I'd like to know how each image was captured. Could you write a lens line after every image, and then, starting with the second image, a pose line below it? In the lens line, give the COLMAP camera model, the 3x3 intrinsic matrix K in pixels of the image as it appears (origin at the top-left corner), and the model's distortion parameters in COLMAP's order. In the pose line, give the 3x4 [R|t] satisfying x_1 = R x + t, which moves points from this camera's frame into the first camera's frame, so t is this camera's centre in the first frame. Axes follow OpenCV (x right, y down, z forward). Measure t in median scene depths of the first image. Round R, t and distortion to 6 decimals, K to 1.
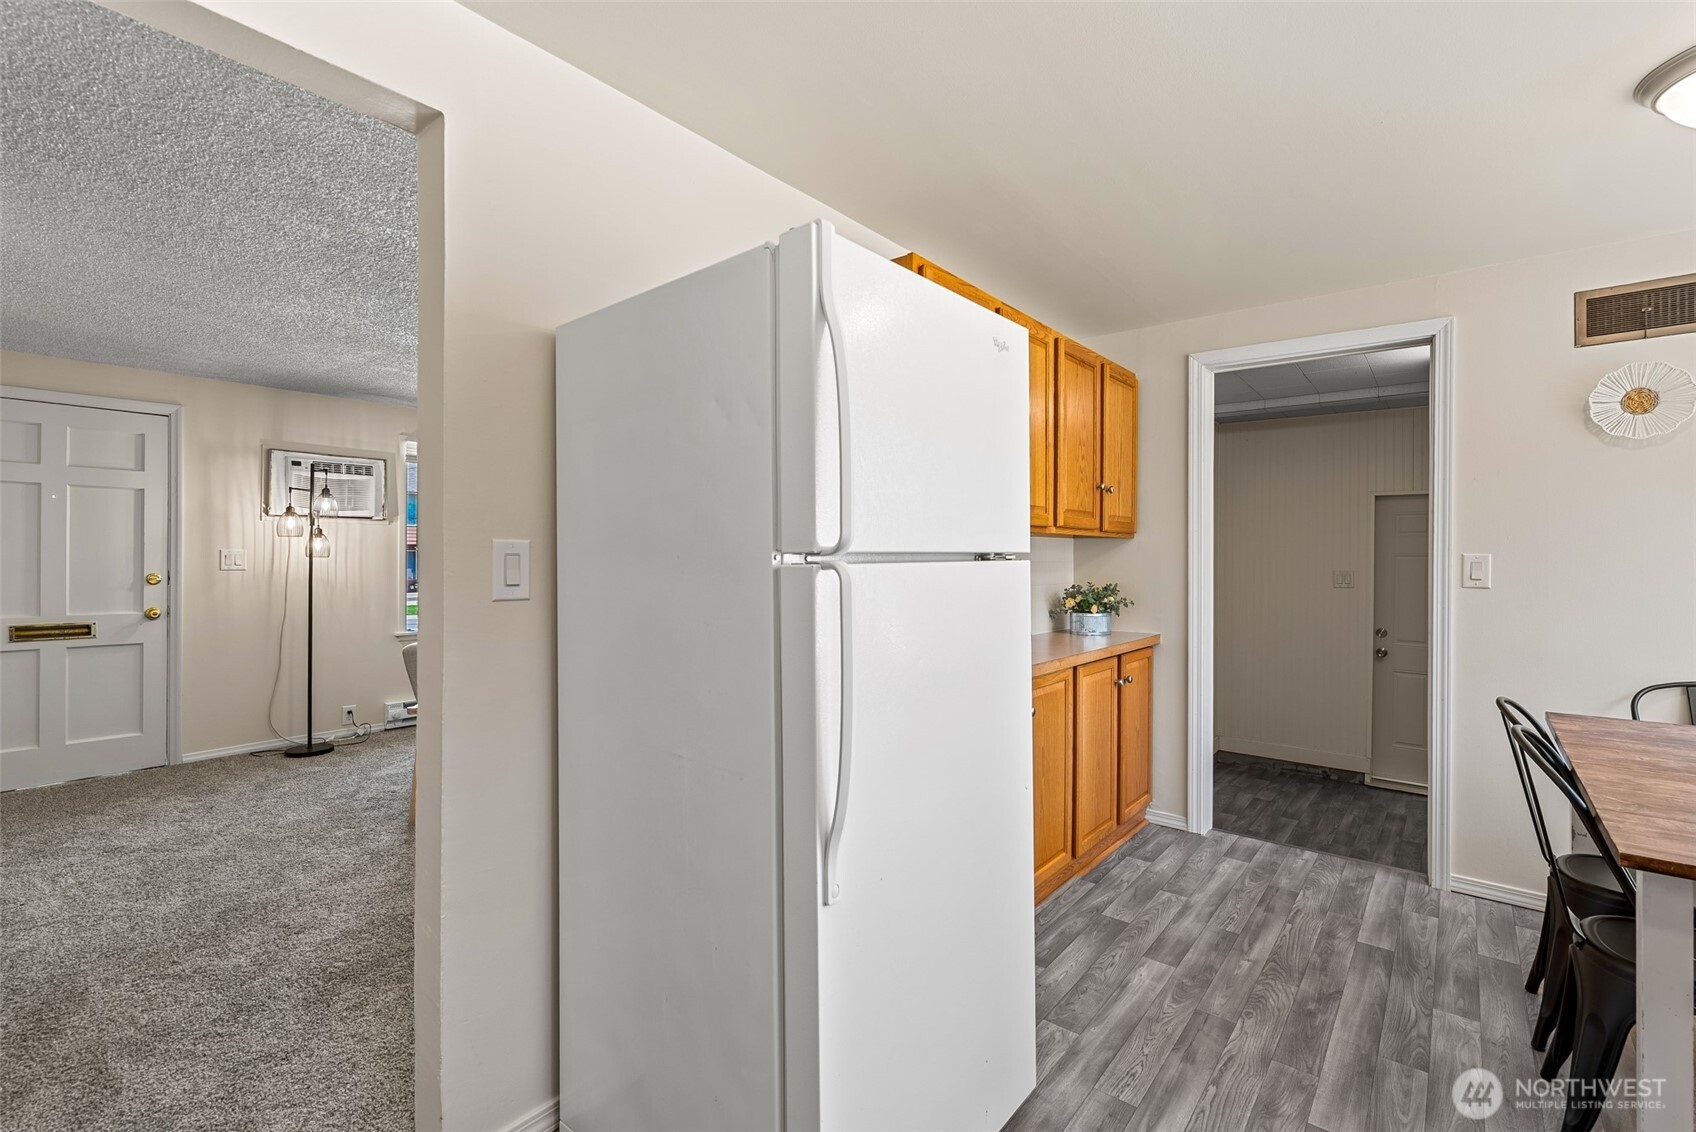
lens RADIAL K [[757.5, 0, 846.2], [0, 757.5, 556.6], [0, 0, 1]] dist [-0.000232, 0.000718]
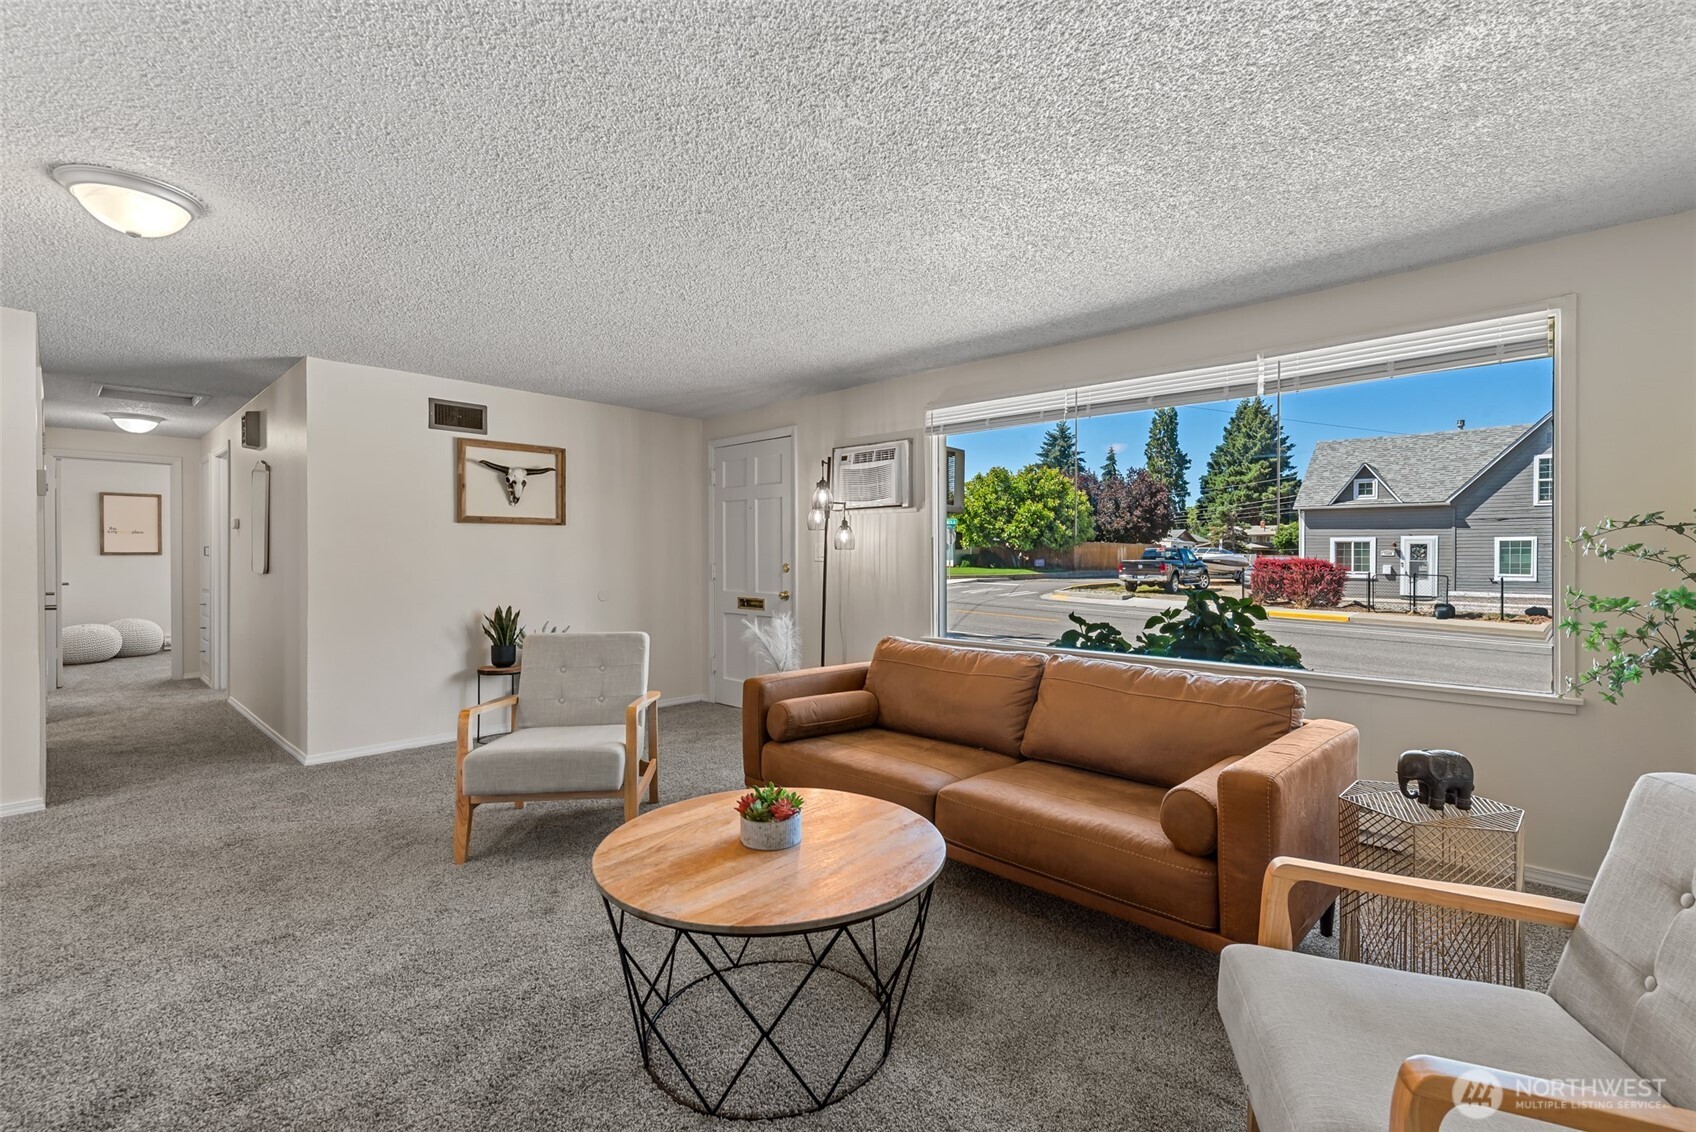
lens RADIAL K [[757.5, 0, 847.7], [0, 757.5, 562.8], [0, 0, 1]] dist [-0.000232, 0.000718]
pose [[-0.078121, 0.002470, -0.996941, 0.301458], [0.002396, 0.999995, 0.002290, 0.016603], [0.996941, -0.002209, -0.078127, 1.074083]]
